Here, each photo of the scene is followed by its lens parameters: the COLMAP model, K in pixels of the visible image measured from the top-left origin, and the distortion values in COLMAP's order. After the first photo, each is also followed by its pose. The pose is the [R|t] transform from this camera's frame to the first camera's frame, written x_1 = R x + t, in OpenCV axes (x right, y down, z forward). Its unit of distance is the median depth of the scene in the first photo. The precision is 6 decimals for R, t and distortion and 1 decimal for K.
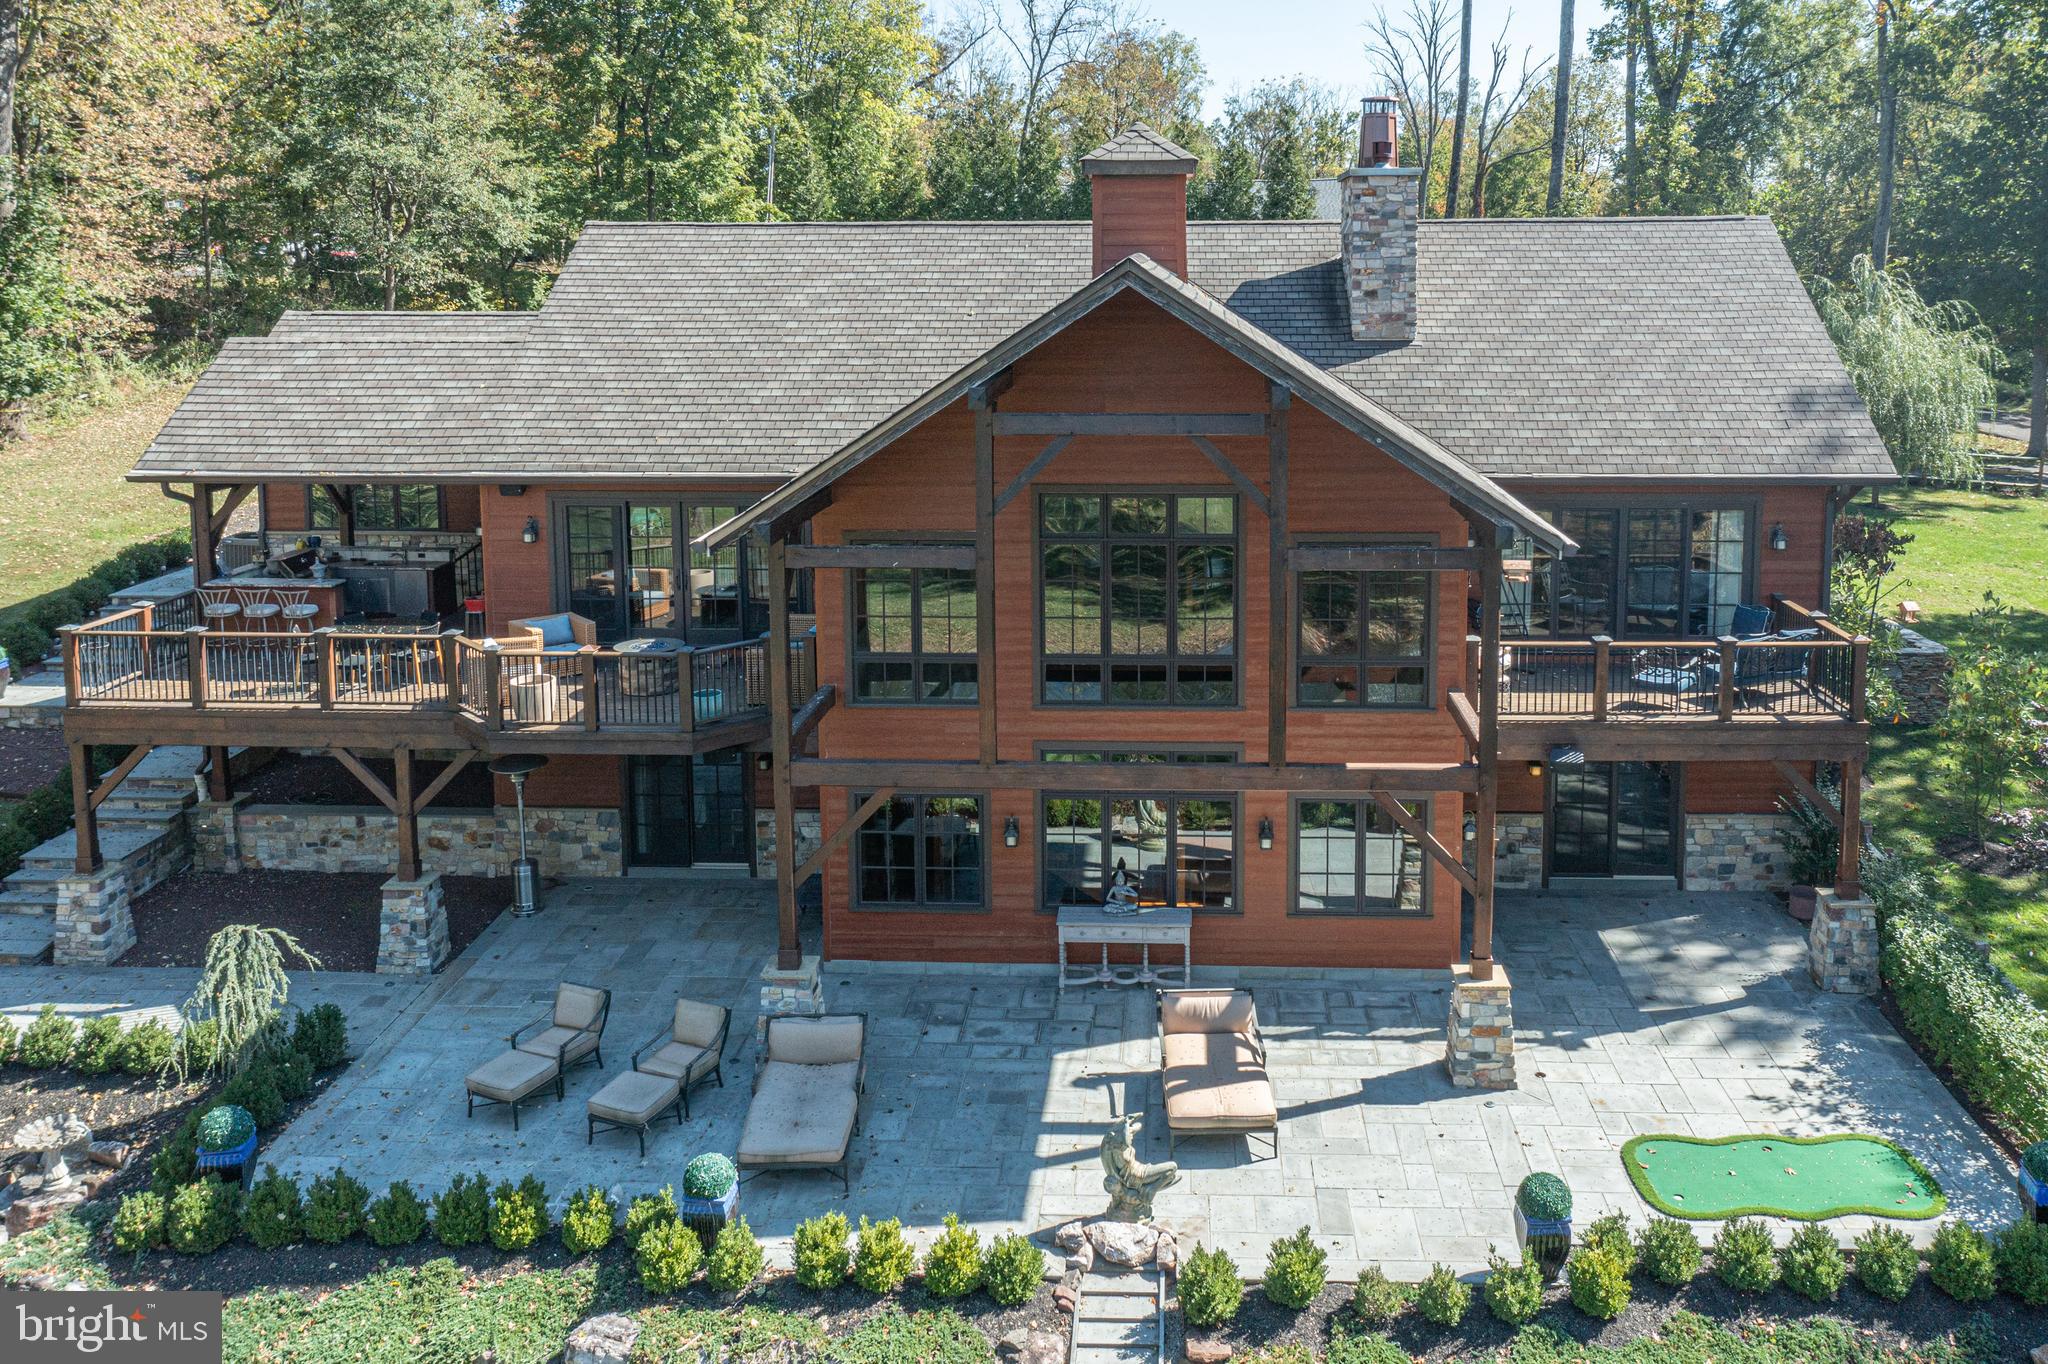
lens RADIAL K [[1650.1, 0, 1111.8], [0, 1650.1, 496.7], [0, 0, 1]] dist [0.006664, -0.010134]
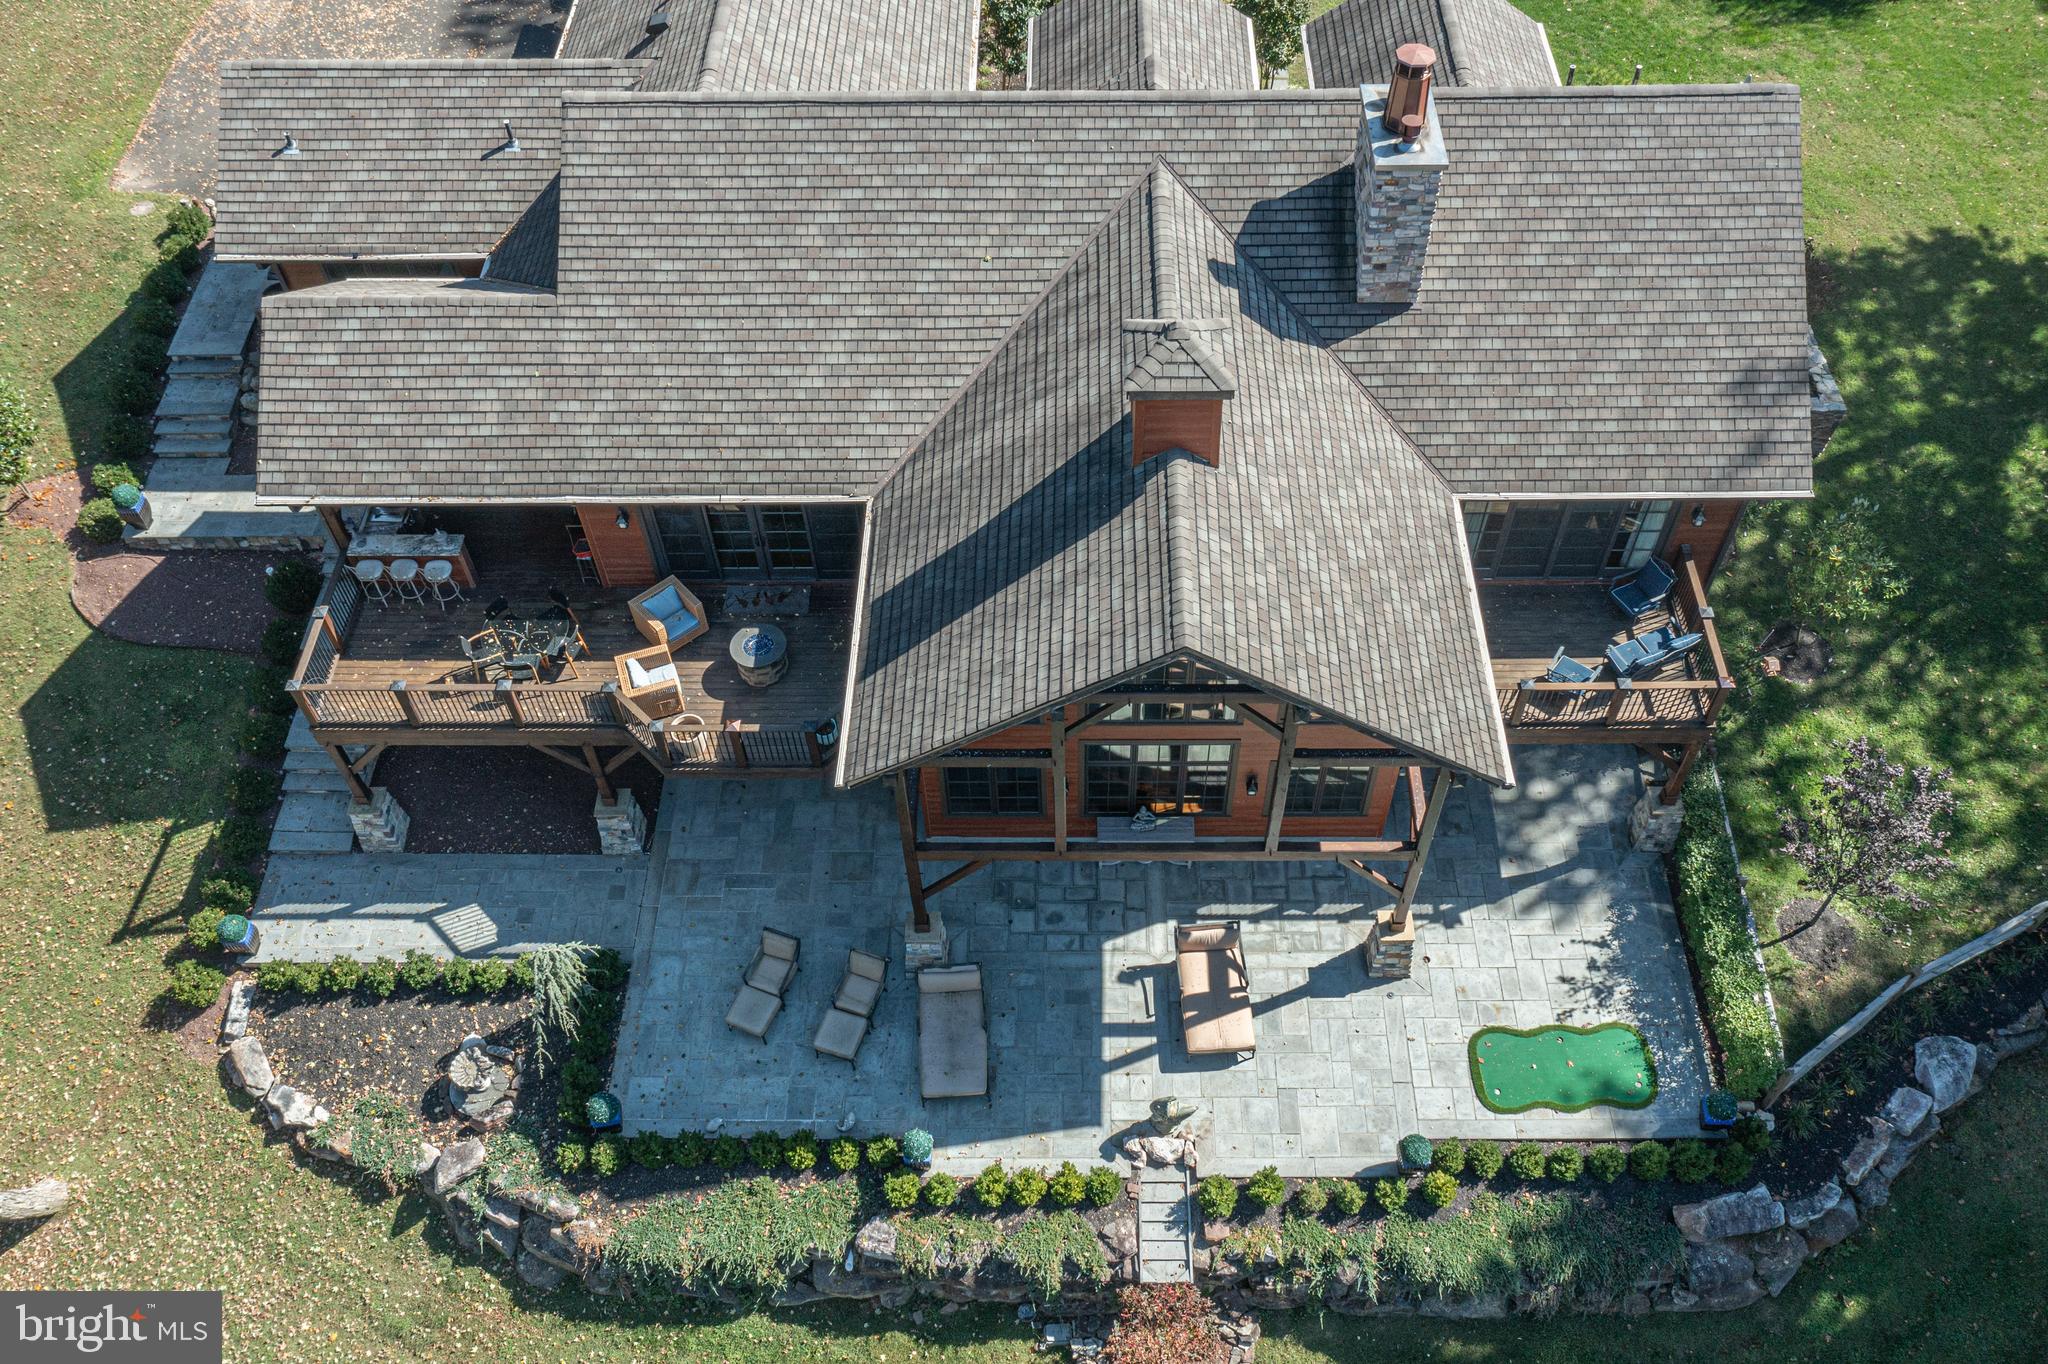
lens RADIAL K [[1650.1, 0, 1062.3], [0, 1650.1, 714.0], [0, 0, 1]] dist [0.006664, -0.010134]
pose [[0.999189, -0.034694, 0.020439, -0.084370], [0.009777, 0.701425, 0.712676, -0.776500], [-0.039062, -0.711898, 0.701196, 0.099288]]
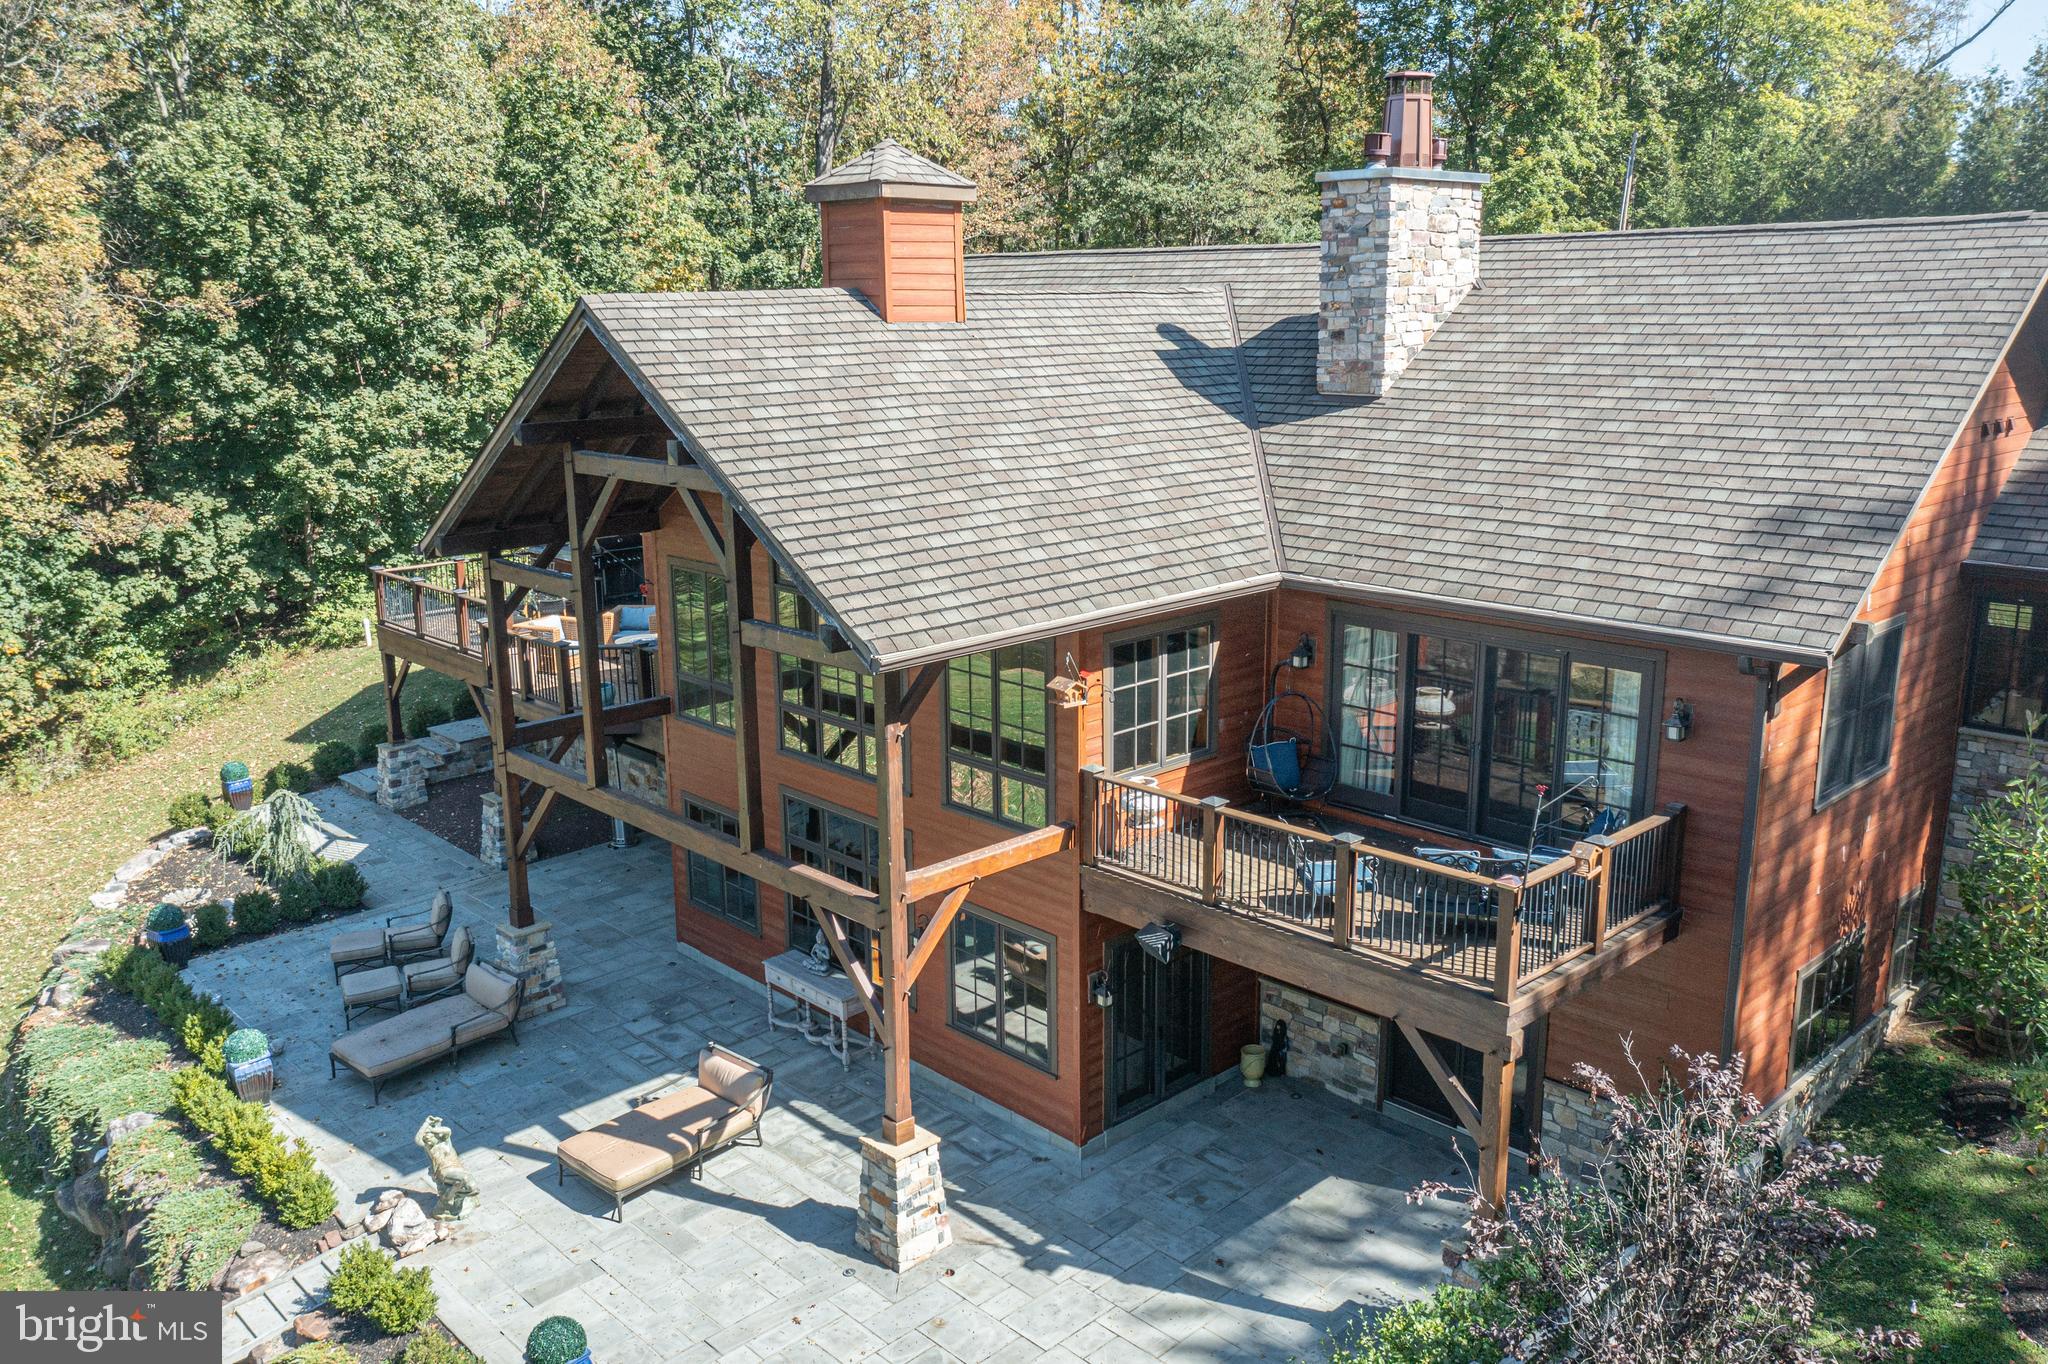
lens RADIAL K [[1650.1, 0, 1031.8], [0, 1650.1, 683.6], [0, 0, 1]] dist [0.006664, -0.010134]
pose [[0.718741, 0.158219, -0.677036, 0.719384], [-0.085491, 0.986485, 0.139779, -0.065275], [0.690002, -0.042585, 0.722554, 0.371563]]
